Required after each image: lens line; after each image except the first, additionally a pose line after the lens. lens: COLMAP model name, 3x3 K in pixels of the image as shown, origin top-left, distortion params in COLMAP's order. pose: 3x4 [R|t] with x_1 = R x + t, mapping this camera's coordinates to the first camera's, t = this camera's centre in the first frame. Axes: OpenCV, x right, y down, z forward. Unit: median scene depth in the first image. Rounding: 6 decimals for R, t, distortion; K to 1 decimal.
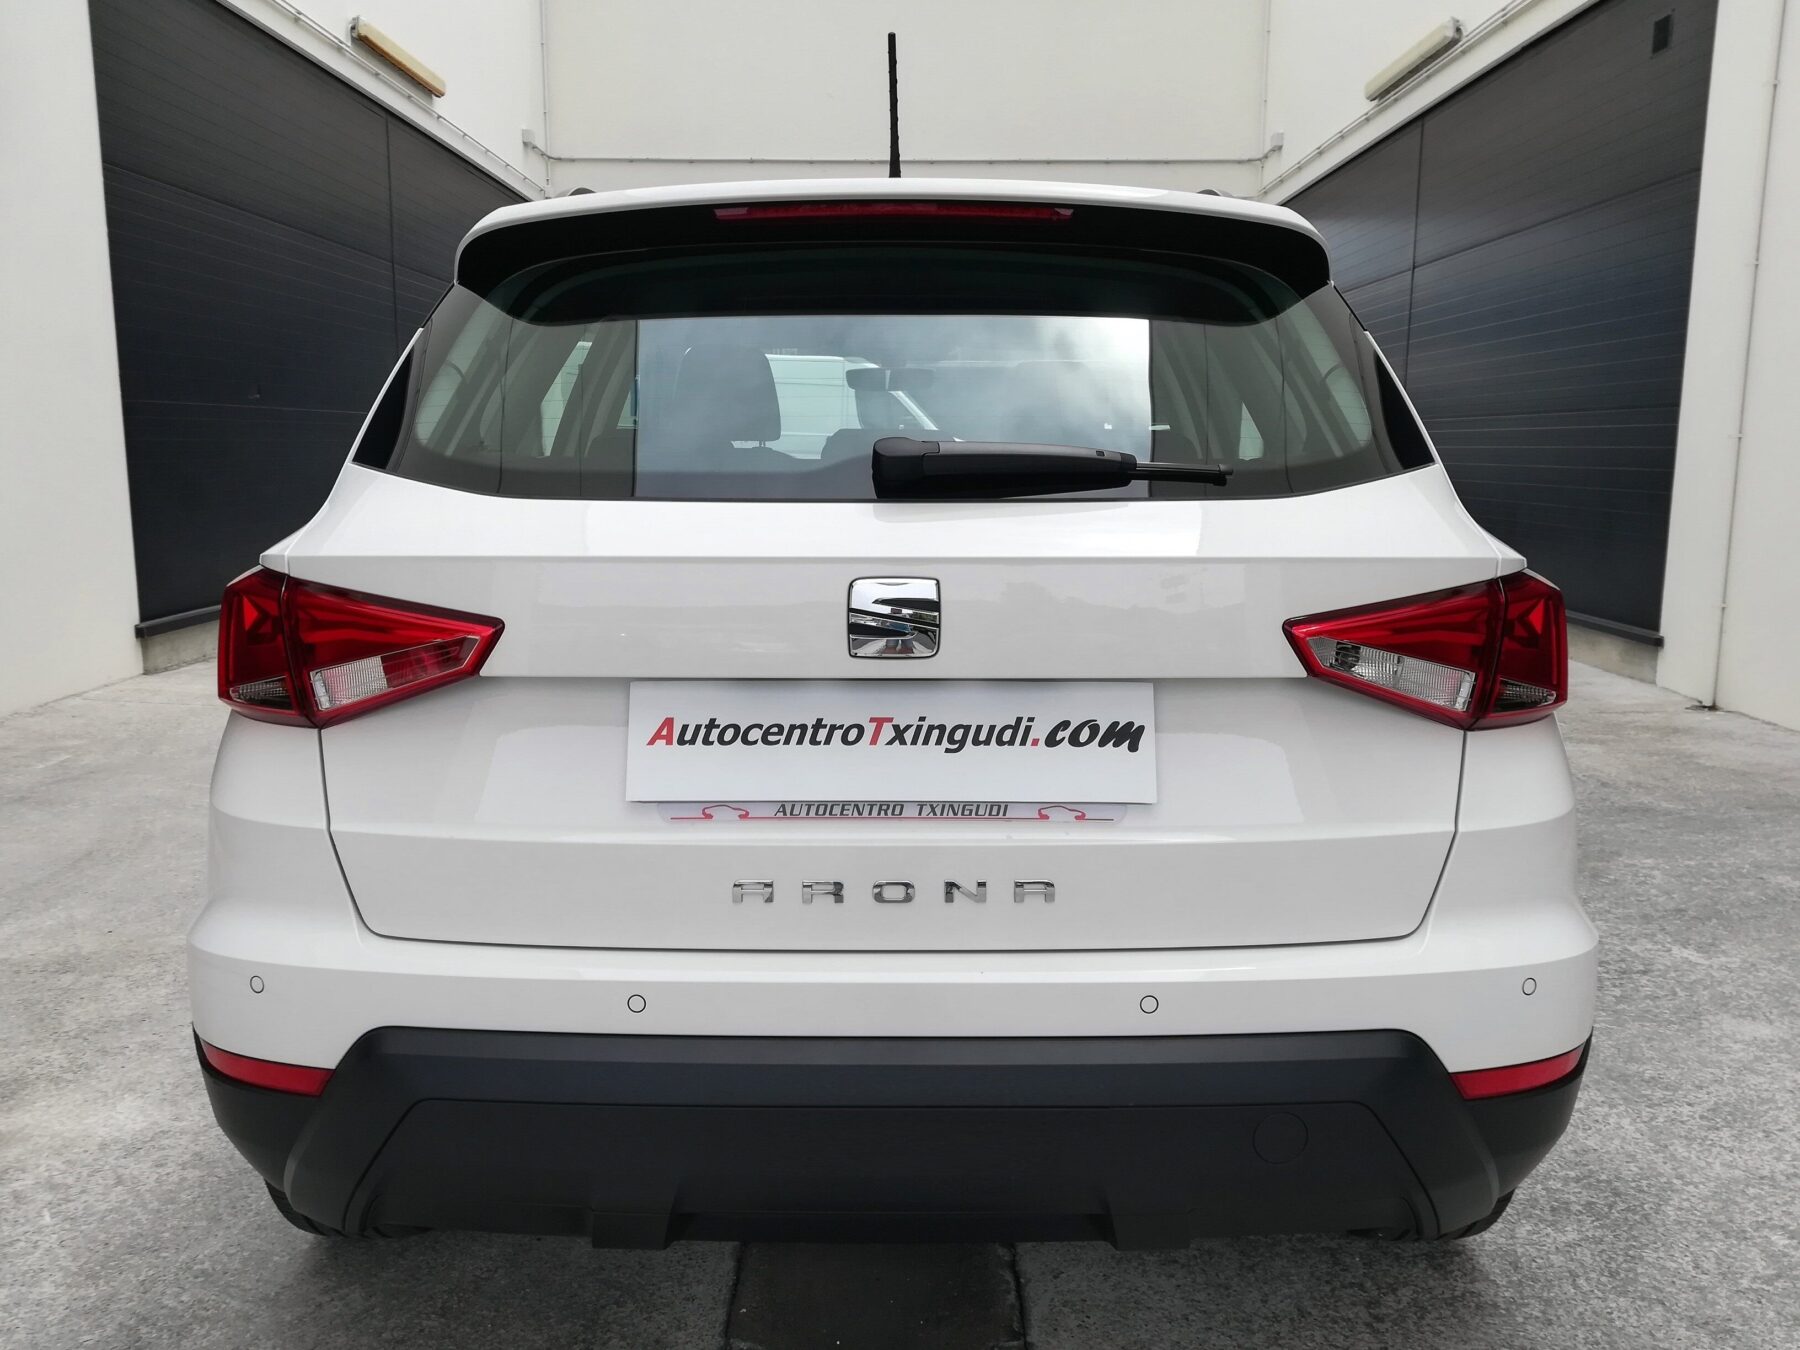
lens RADIAL K [[1407.8, 0, 898.3], [0, 1407.8, 649.0], [0, 0, 1]] dist [0.066209, -0.086838]
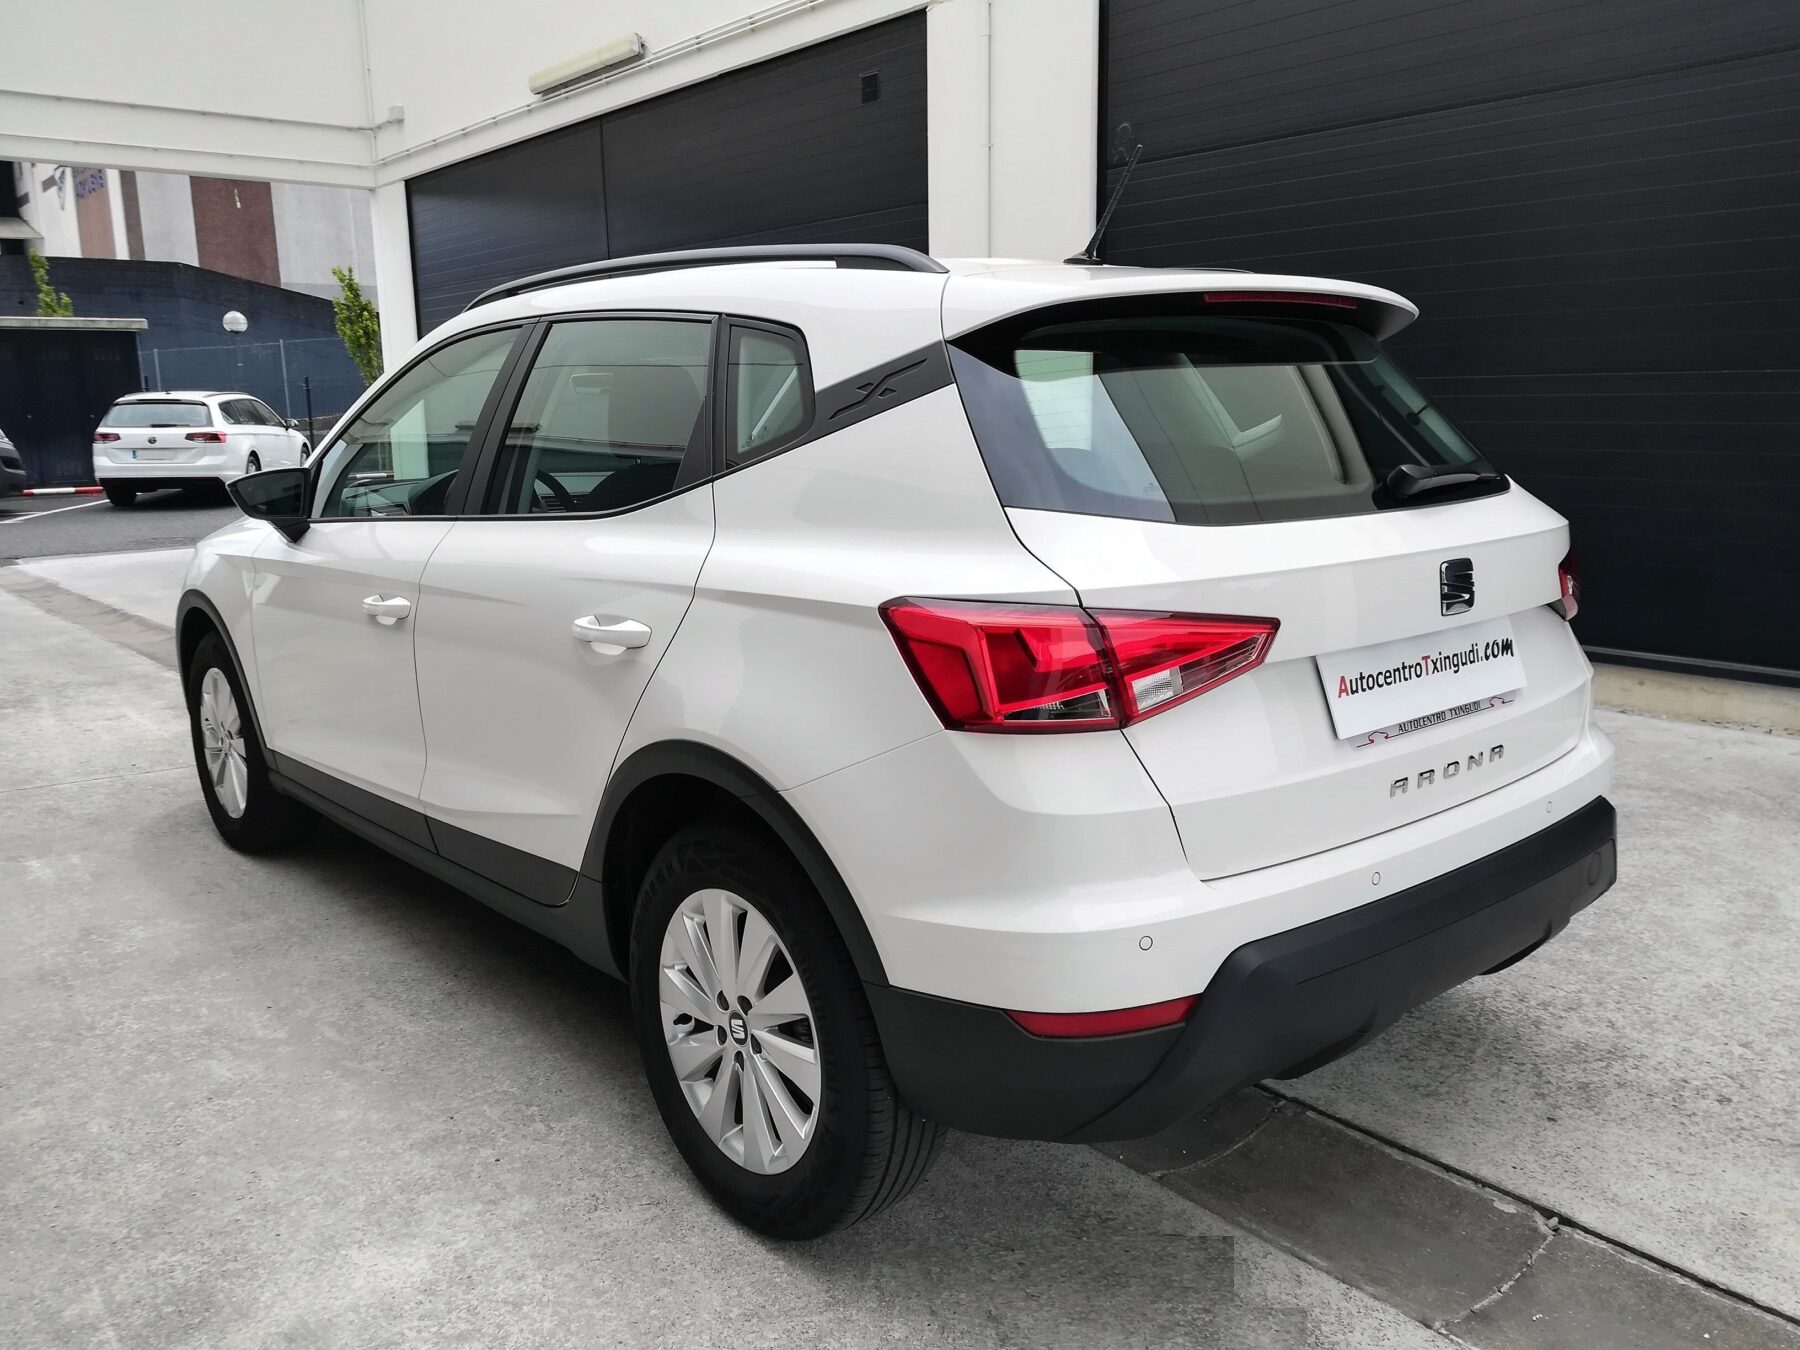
lens RADIAL K [[1399.6, 0, 887.2], [0, 1399.6, 674.7], [0, 0, 1]] dist [0.064239, -0.093783]
pose [[0.760742, -0.136920, 0.634448, -1.371663], [0.110222, 0.990551, 0.081607, -0.113605], [-0.639627, 0.007849, 0.768646, 0.230360]]
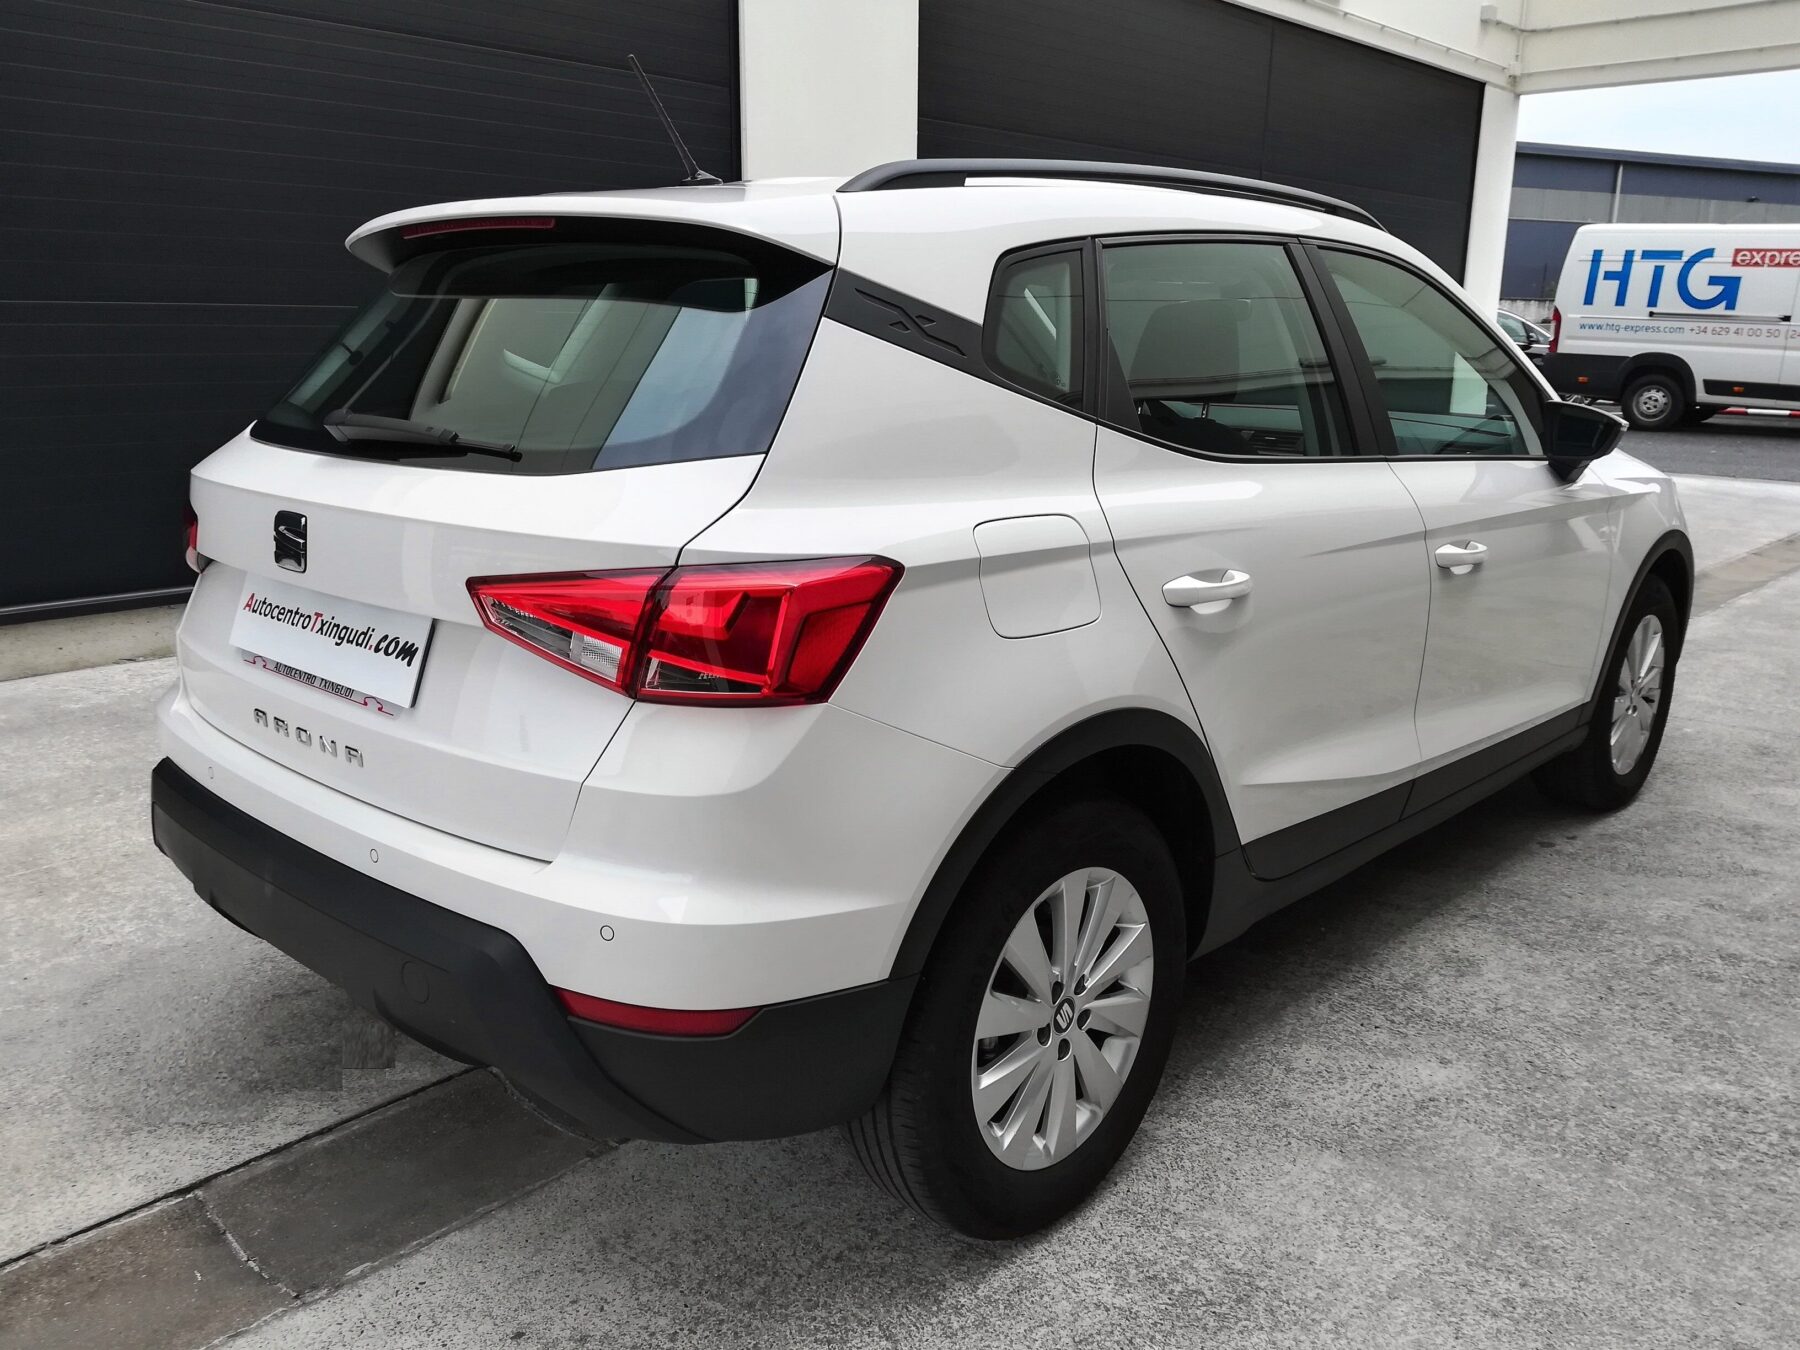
lens RADIAL K [[1420.0, 0, 893.4], [0, 1420.0, 679.0], [0, 0, 1]] dist [0.054272, -0.084880]
pose [[0.733115, 0.167958, -0.659040, 1.336419], [-0.106997, 0.985442, 0.132120, -0.133004], [0.671636, -0.026344, 0.740413, 0.337834]]
